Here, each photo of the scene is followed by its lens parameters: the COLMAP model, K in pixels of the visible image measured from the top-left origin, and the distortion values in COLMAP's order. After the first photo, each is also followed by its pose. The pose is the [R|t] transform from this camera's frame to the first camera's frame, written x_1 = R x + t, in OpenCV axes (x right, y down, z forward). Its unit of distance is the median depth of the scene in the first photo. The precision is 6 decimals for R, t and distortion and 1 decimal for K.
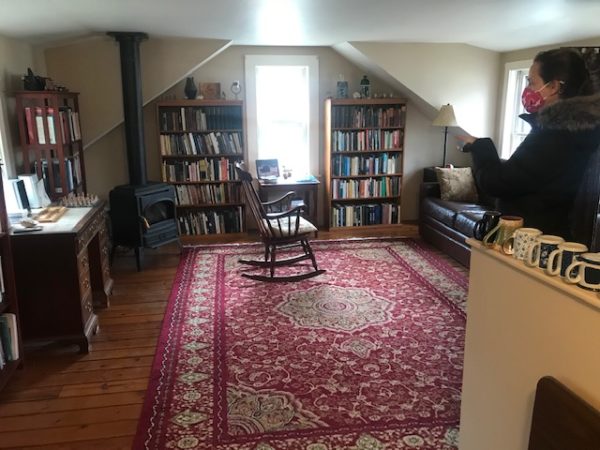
lens RADIAL K [[503.1, 0, 295.9], [0, 503.1, 227.8], [0, 0, 1]] dist [0.036383, -0.076337]
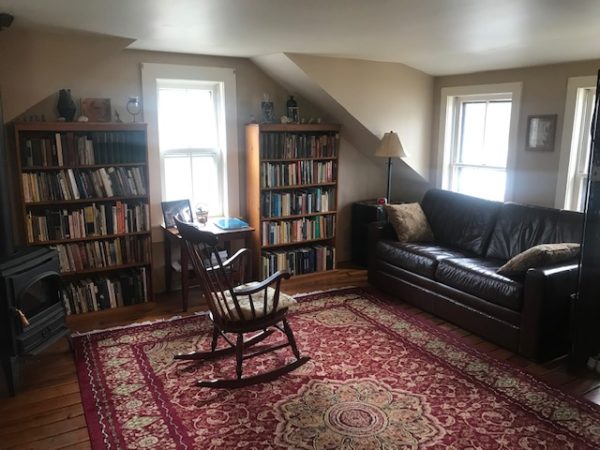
lens RADIAL K [[503.1, 0, 297.3], [0, 503.1, 218.7], [0, 0, 1]] dist [0.036383, -0.076337]
pose [[0.935958, -0.051293, 0.348356, -0.161208], [0.071345, 0.996438, -0.044969, -0.066585], [-0.344808, 0.066942, 0.936283, 0.248313]]
